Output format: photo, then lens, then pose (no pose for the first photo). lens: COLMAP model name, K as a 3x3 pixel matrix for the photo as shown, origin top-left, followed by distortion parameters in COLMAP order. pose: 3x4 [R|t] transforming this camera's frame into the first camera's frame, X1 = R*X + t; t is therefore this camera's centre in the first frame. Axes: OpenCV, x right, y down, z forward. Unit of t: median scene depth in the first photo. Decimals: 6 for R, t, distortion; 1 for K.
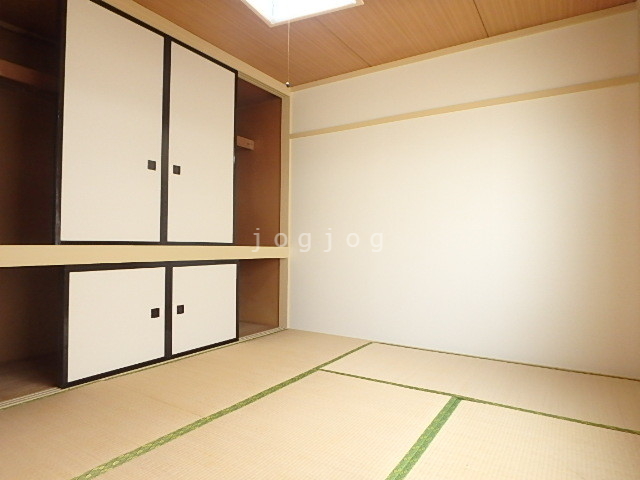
lens RADIAL K [[400.6, 0, 320.0], [0, 400.6, 240.0], [0, 0, 1]] dist [-0.026051, 0.000621]
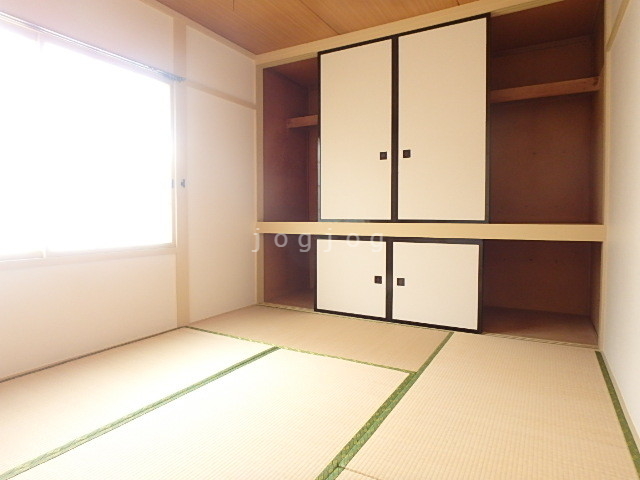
lens RADIAL K [[395.0, 0, 321.6], [0, 395.0, 229.4], [0, 0, 1]] dist [0.002471, 0.000549]
pose [[0.043087, 0.025853, -0.998737, 0.724095], [0.011074, 0.999591, 0.026352, 0.000103], [0.999010, -0.012195, 0.042783, 0.731535]]
